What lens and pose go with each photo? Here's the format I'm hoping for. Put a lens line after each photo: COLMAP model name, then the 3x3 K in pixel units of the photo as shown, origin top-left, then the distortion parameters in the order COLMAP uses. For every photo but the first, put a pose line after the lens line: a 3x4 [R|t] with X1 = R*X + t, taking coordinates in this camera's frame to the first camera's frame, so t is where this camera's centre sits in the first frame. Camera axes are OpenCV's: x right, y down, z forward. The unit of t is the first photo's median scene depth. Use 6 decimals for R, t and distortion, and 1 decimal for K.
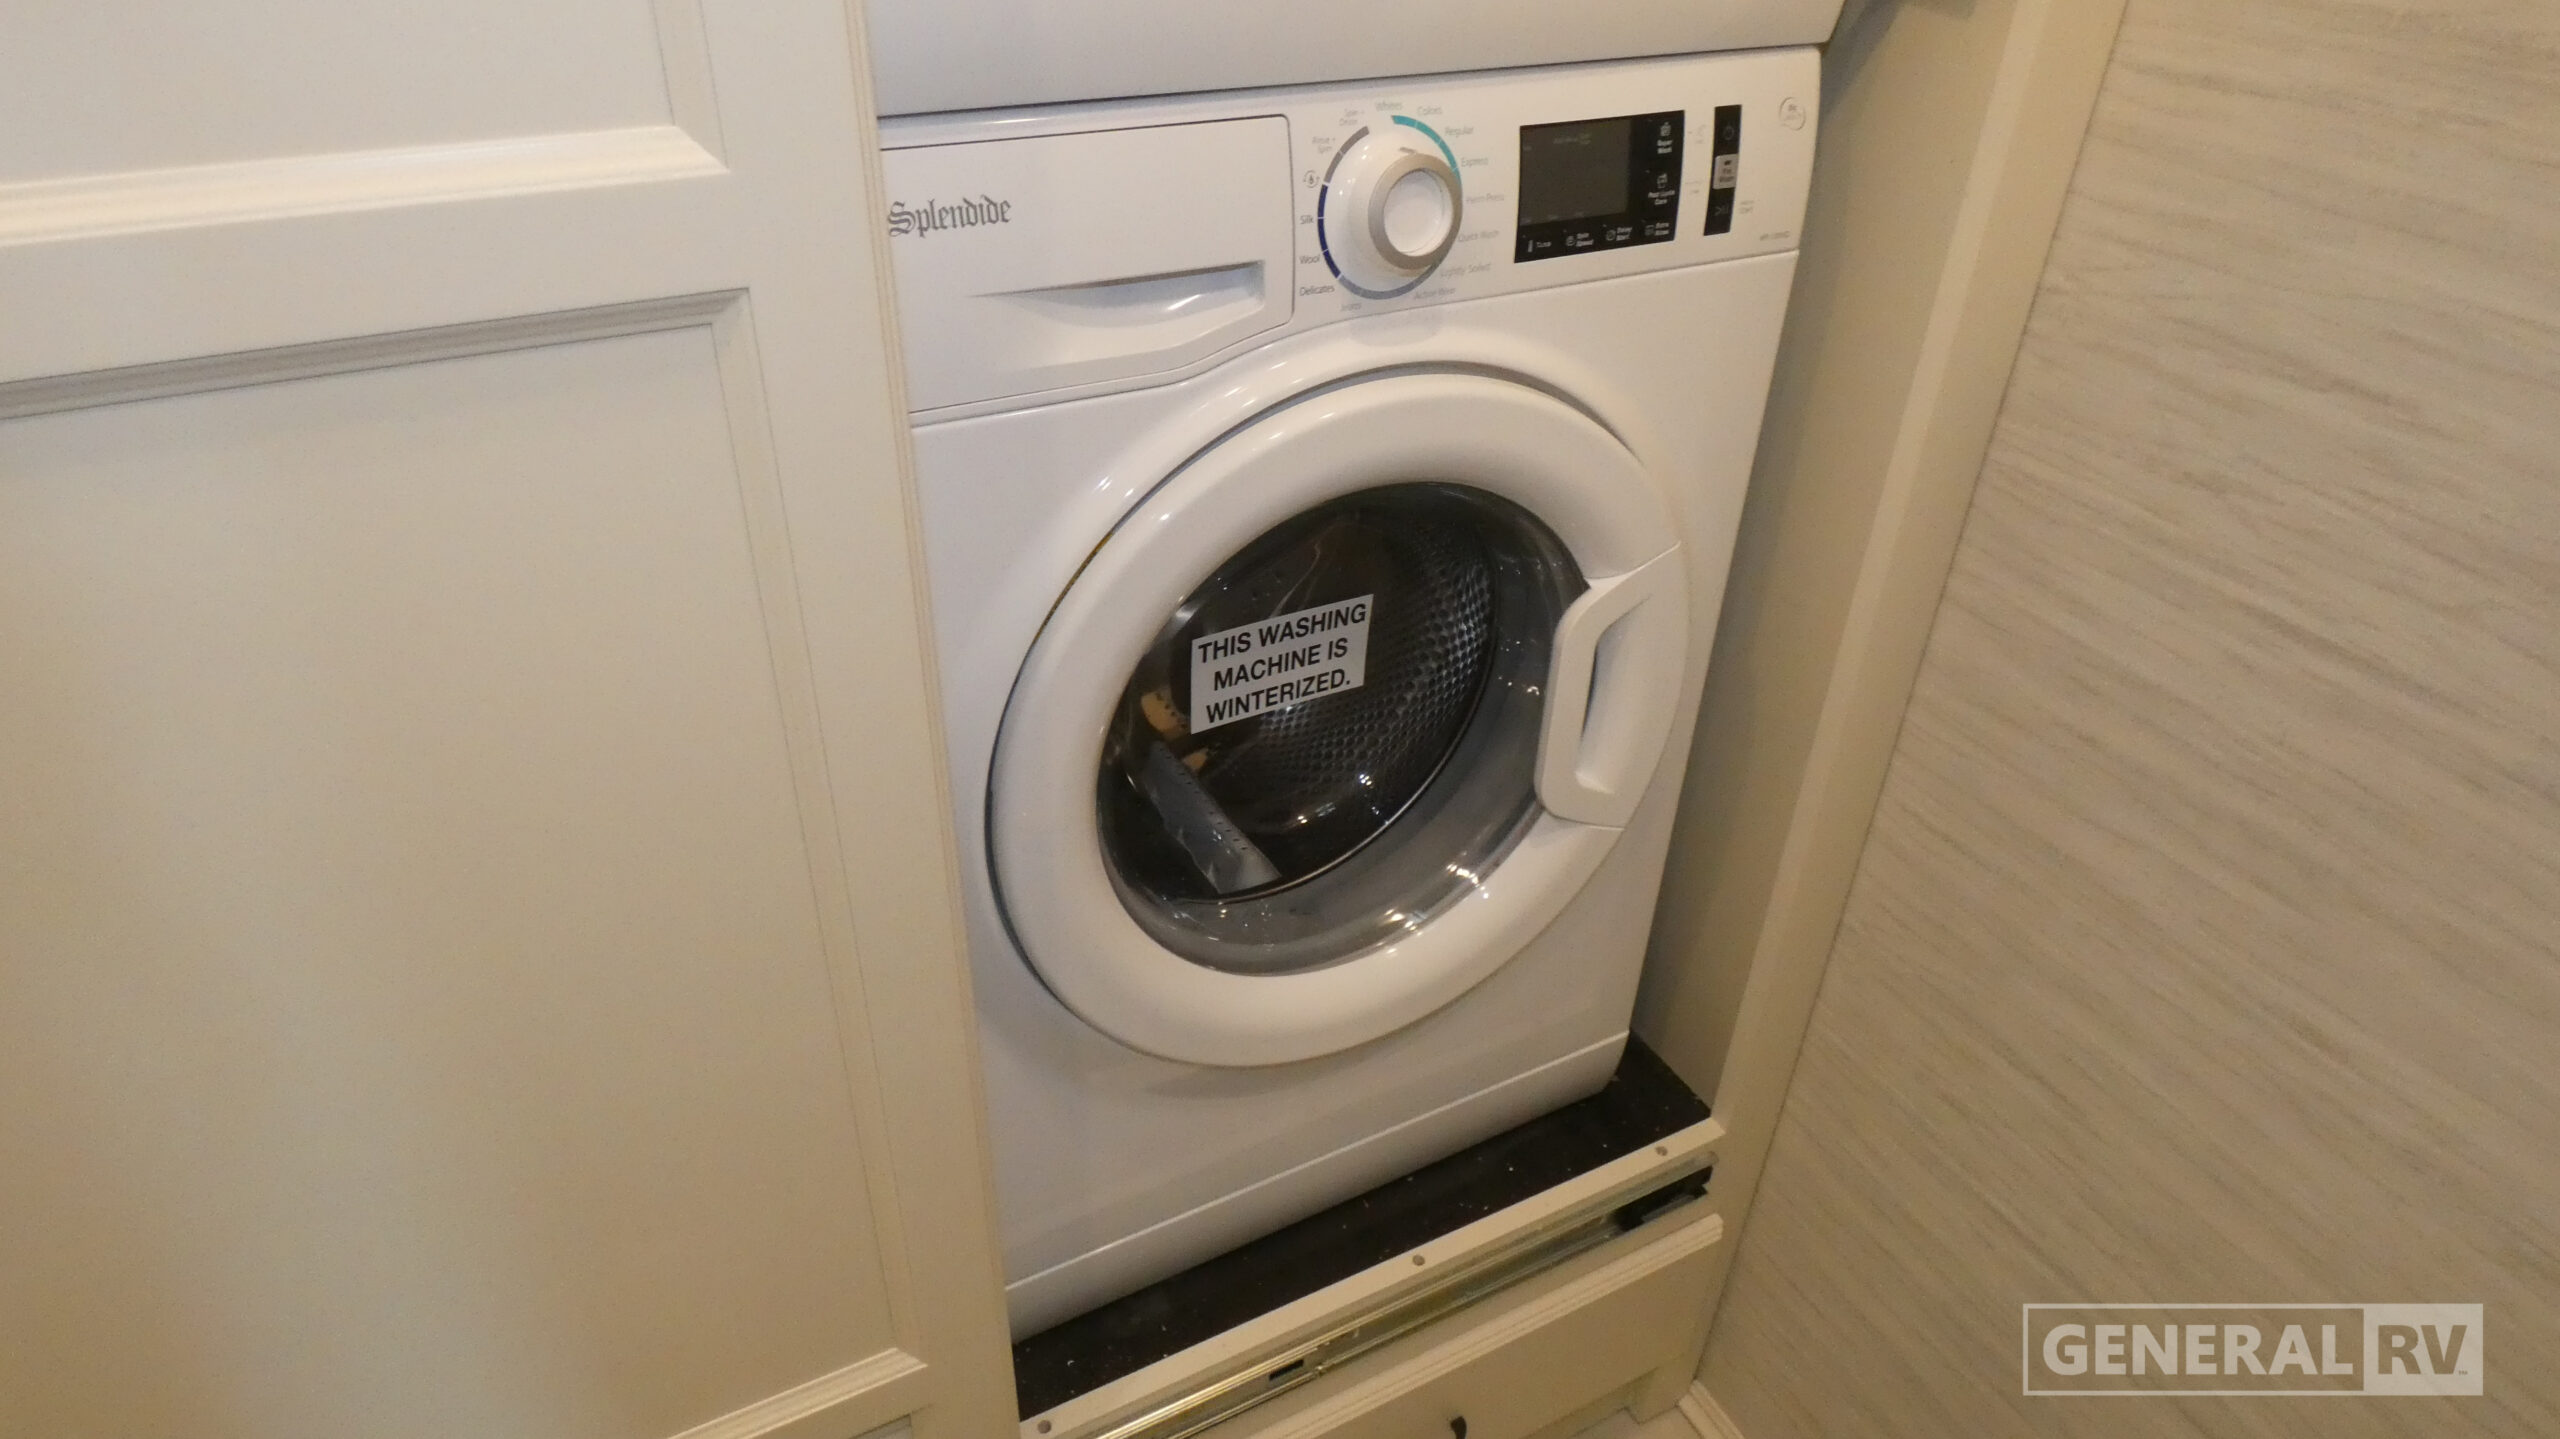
lens RADIAL K [[1531.7, 0, 1289.8], [0, 1531.7, 714.8], [0, 0, 1]] dist [-0.001811, -0.002990]
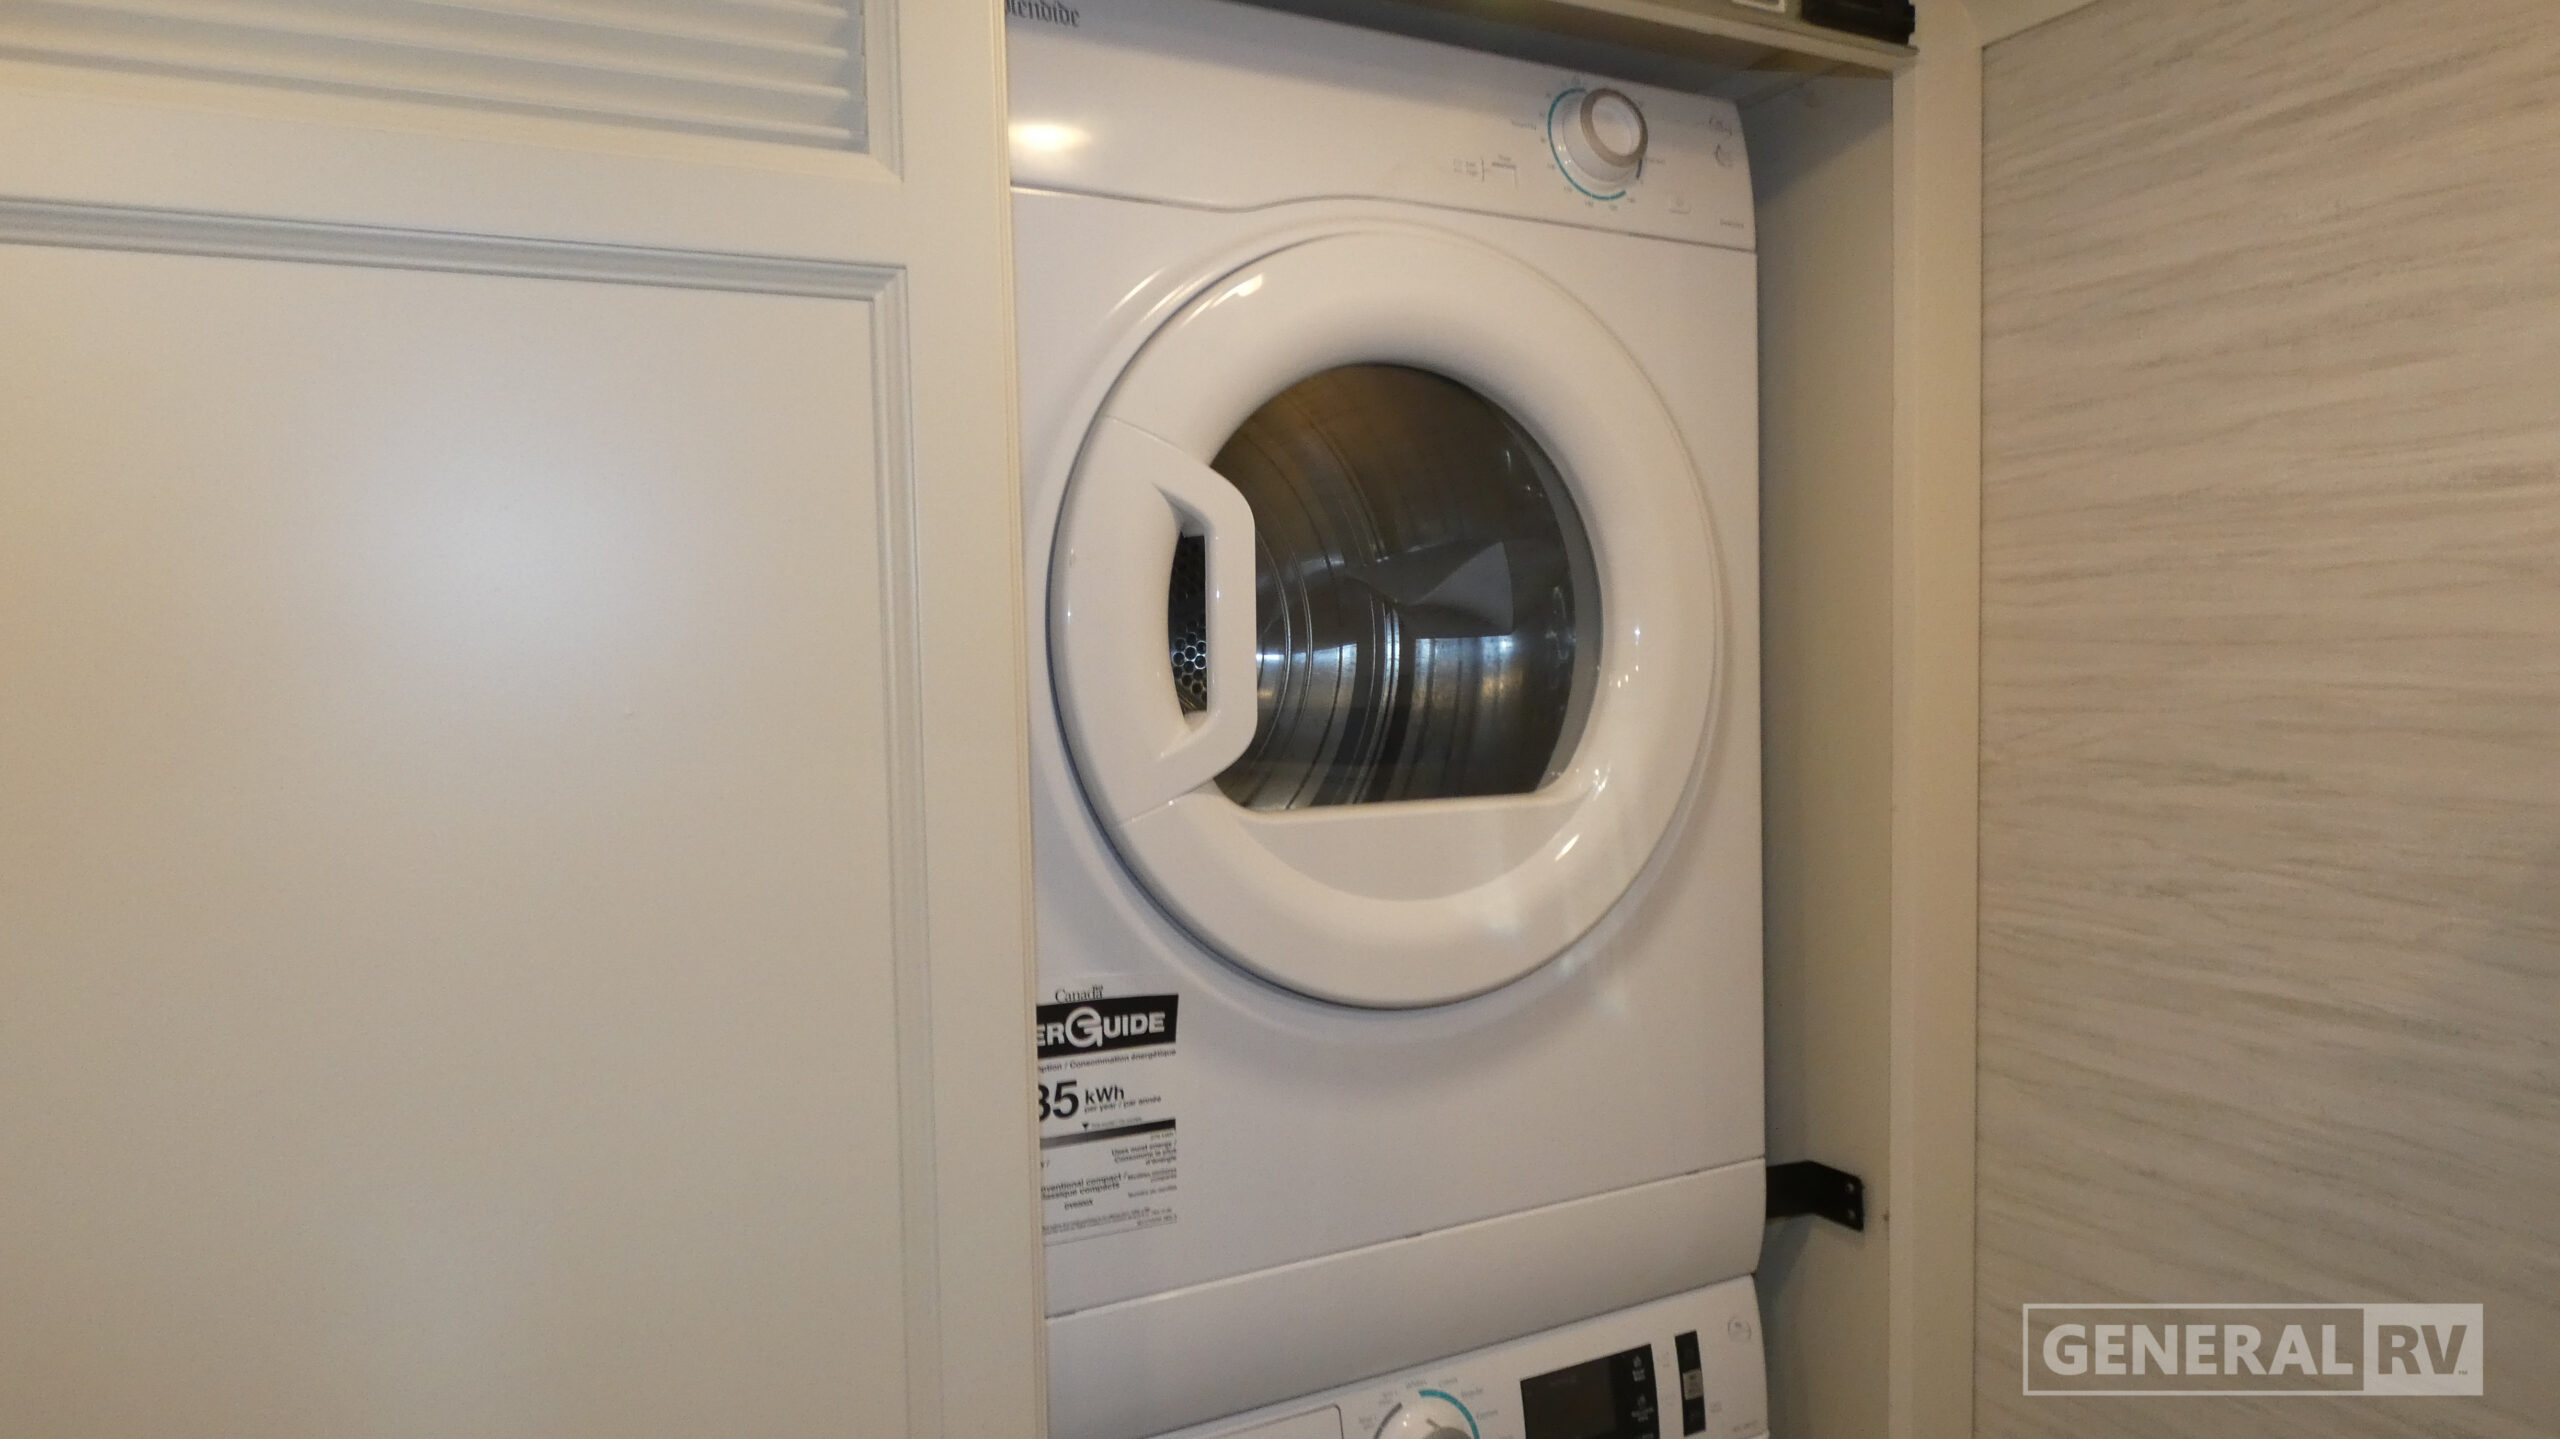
lens RADIAL K [[1531.7, 0, 1273.1], [0, 1531.7, 719.4], [0, 0, 1]] dist [-0.001811, -0.002990]
pose [[0.997961, -0.053530, -0.034773, 0.016211], [0.028181, 0.858258, -0.512444, -0.188149], [0.057275, 0.510419, 0.858016, -0.356534]]
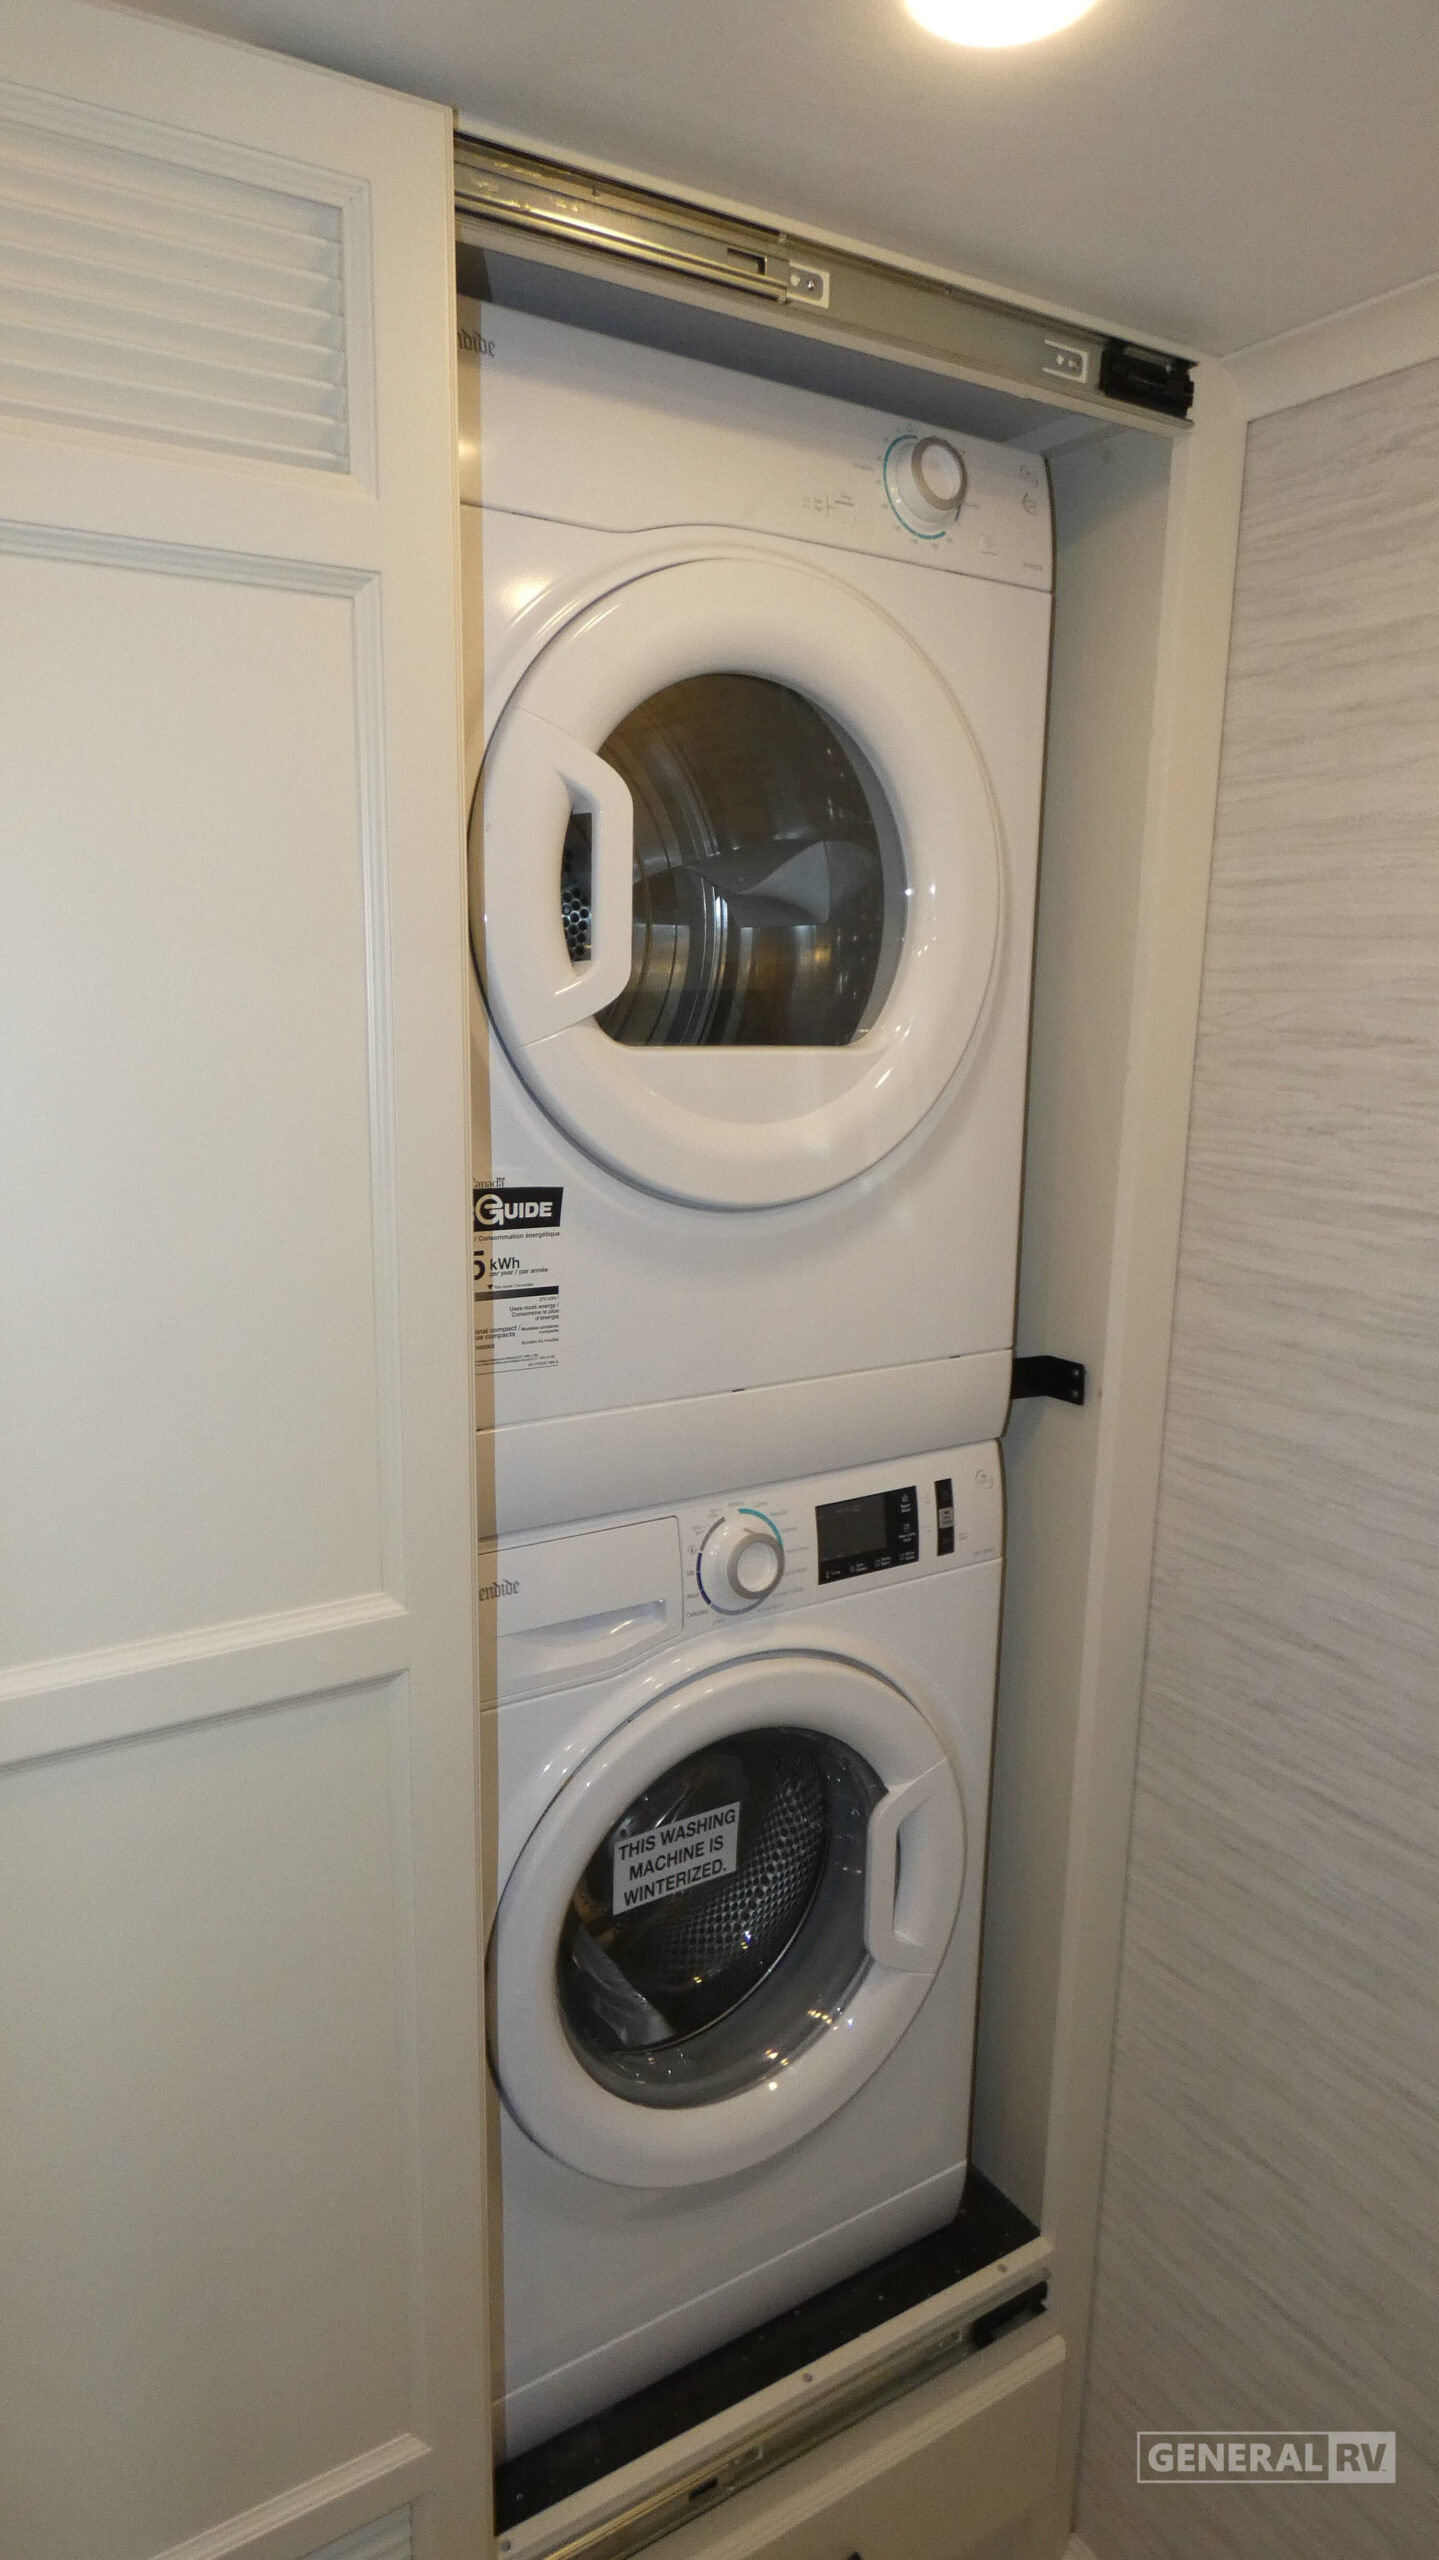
lens RADIAL K [[1531.7, 0, 711.0], [0, 1531.7, 1284.6], [0, 0, 1]] dist [-0.001811, -0.002990]
pose [[0.998043, -0.030508, 0.054579, -0.040472], [0.048642, 0.927296, -0.371154, 0.002001], [-0.039288, 0.373083, 0.926966, -0.558579]]
